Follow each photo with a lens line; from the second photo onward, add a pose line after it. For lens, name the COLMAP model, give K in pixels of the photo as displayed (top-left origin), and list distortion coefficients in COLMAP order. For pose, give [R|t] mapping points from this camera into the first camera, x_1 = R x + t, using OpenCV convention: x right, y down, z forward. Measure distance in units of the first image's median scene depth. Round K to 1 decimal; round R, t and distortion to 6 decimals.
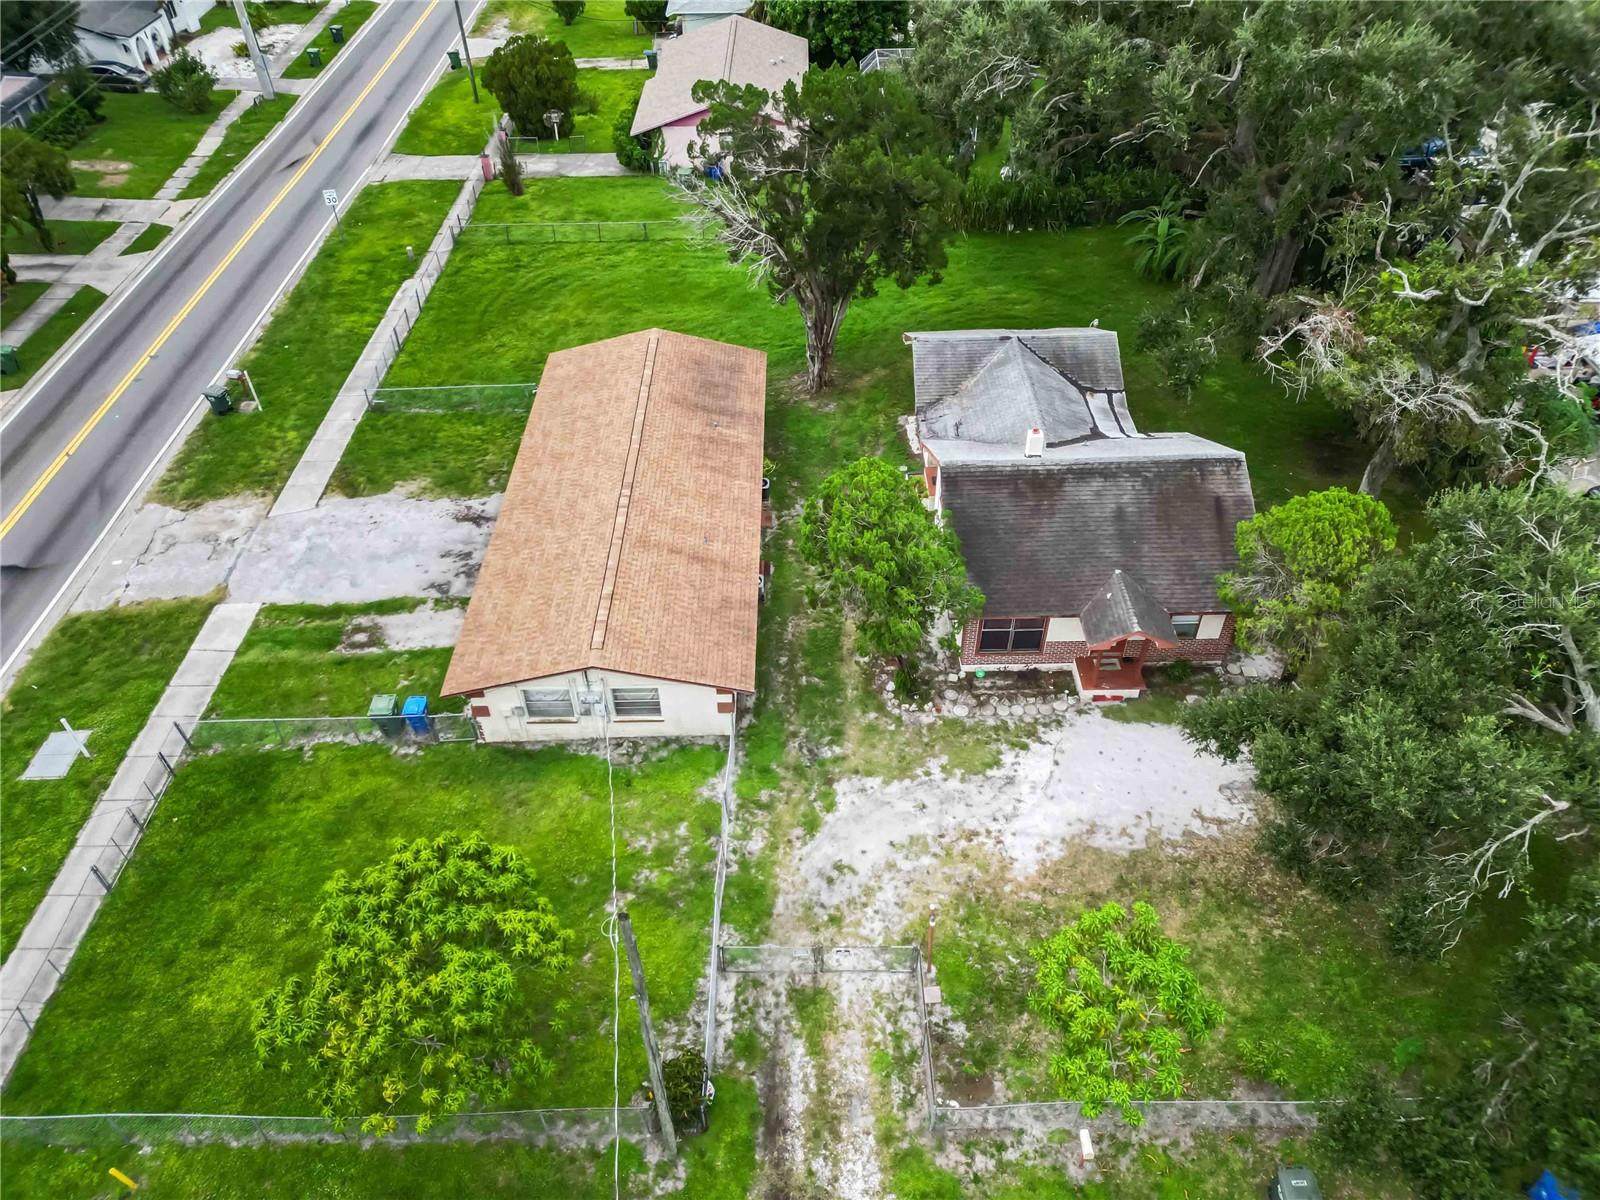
lens RADIAL K [[1116.5, 0, 795.8], [0, 1116.5, 598.3], [0, 0, 1]] dist [0.059244, -0.043832]
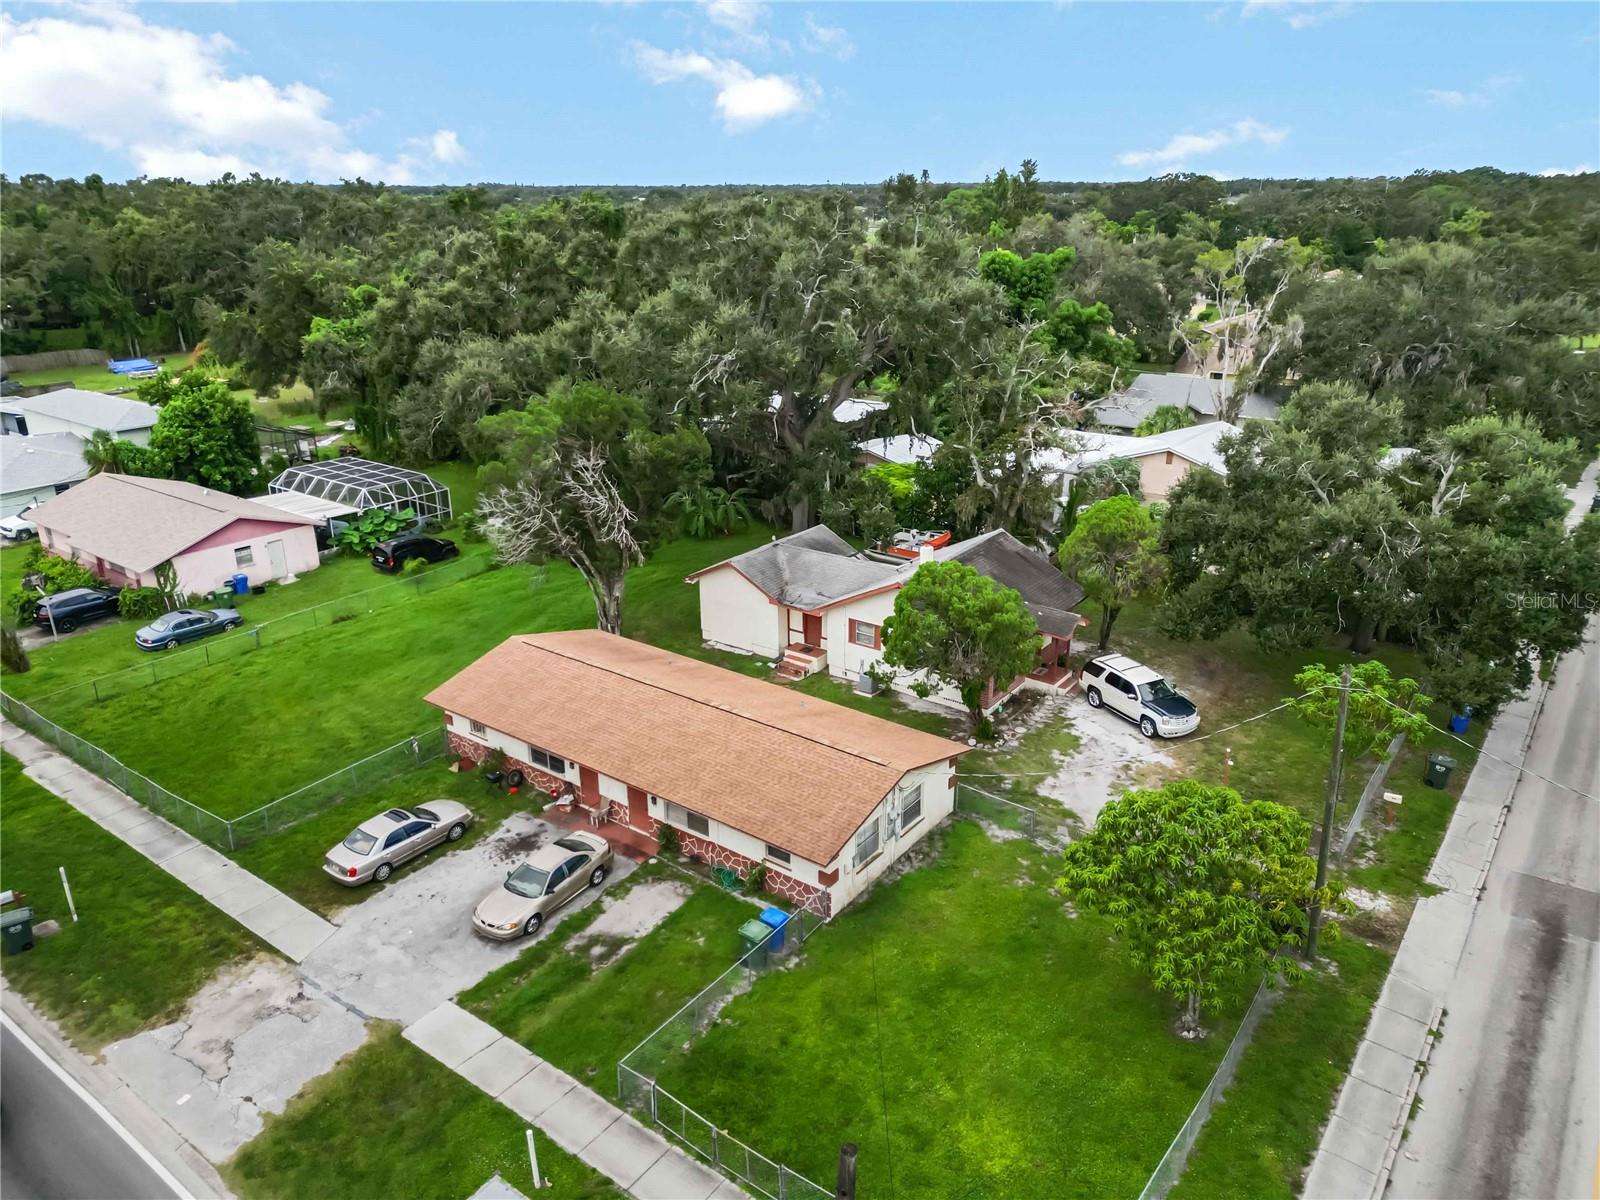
lens RADIAL K [[1116.5, 0, 795.8], [0, 1116.5, 598.3], [0, 0, 1]] dist [0.059244, -0.043832]
pose [[0.603999, -0.266388, 0.751148, -1.000721], [0.534317, 0.834653, -0.133643, 0.005949], [-0.591346, 0.482071, 0.646465, 0.236567]]
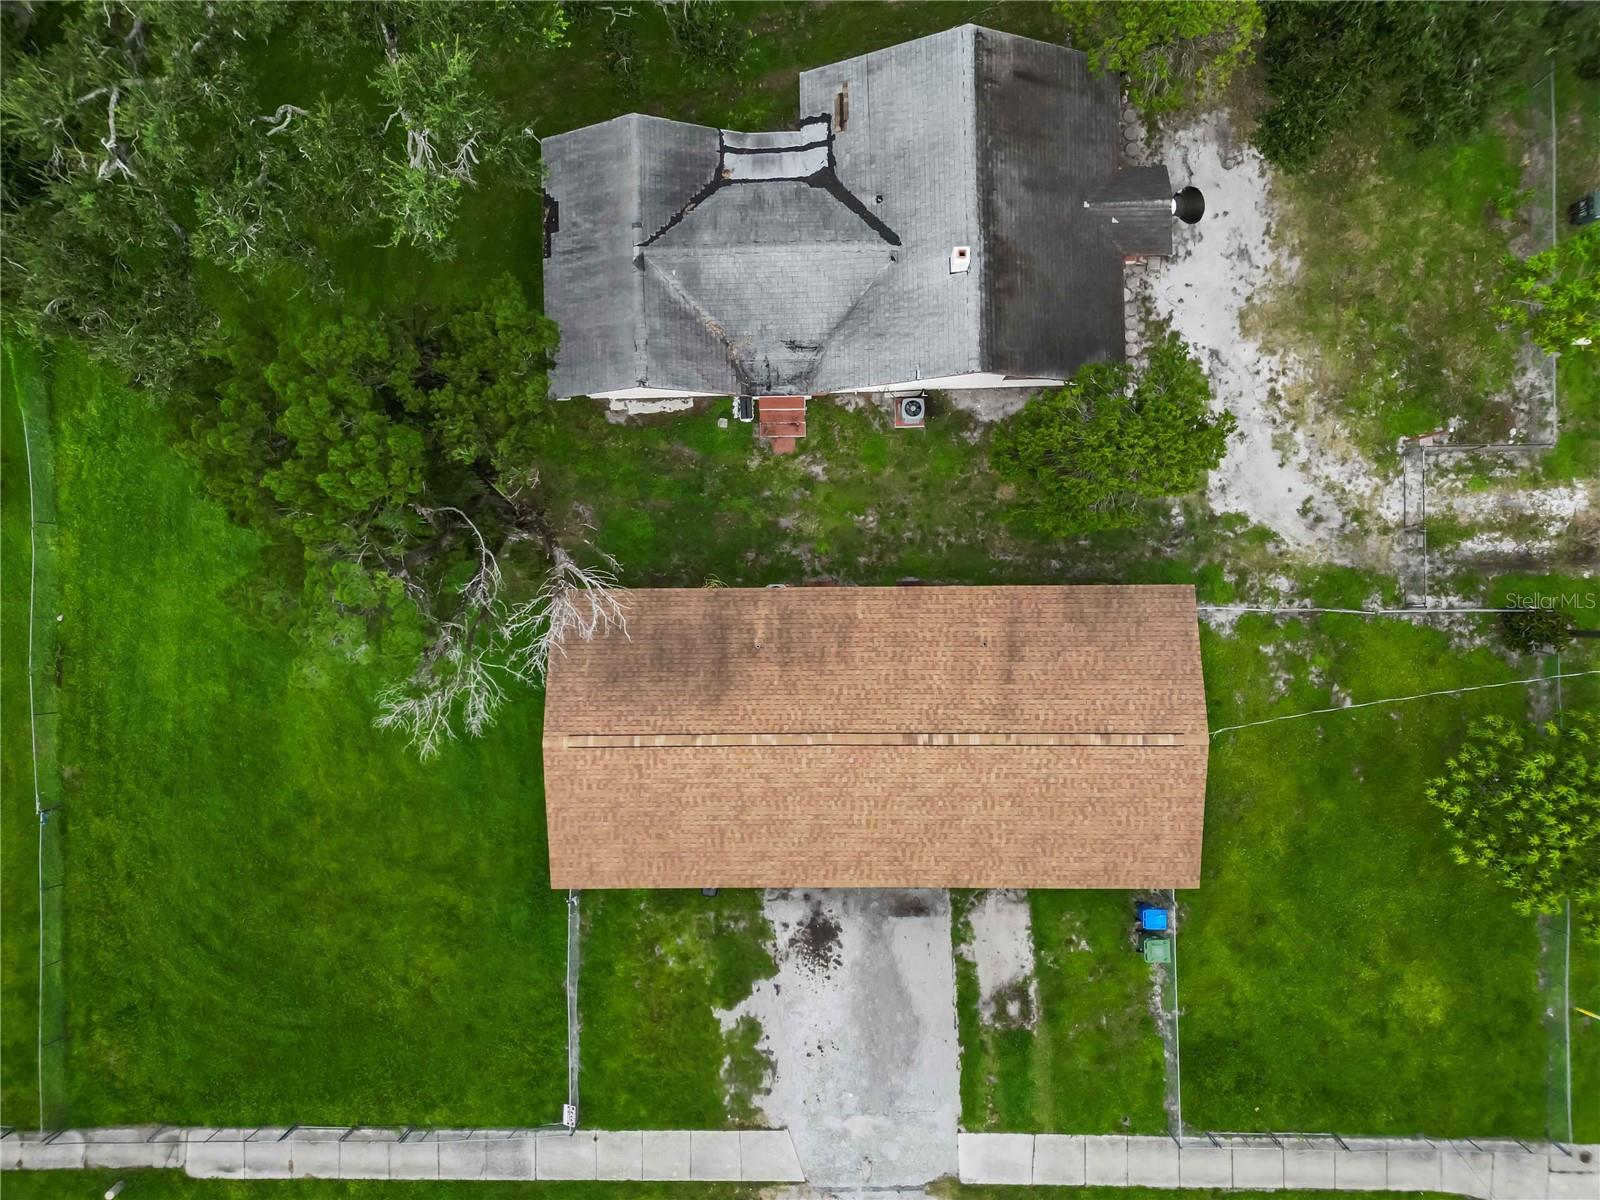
lens RADIAL K [[1116.5, 0, 795.8], [0, 1116.5, 598.3], [0, 0, 1]] dist [0.059244, -0.043832]
pose [[-0.006859, -0.999488, 0.031266, -0.077913], [0.687740, 0.017983, 0.725734, -0.897618], [-0.725925, 0.026481, 0.687264, 0.534413]]
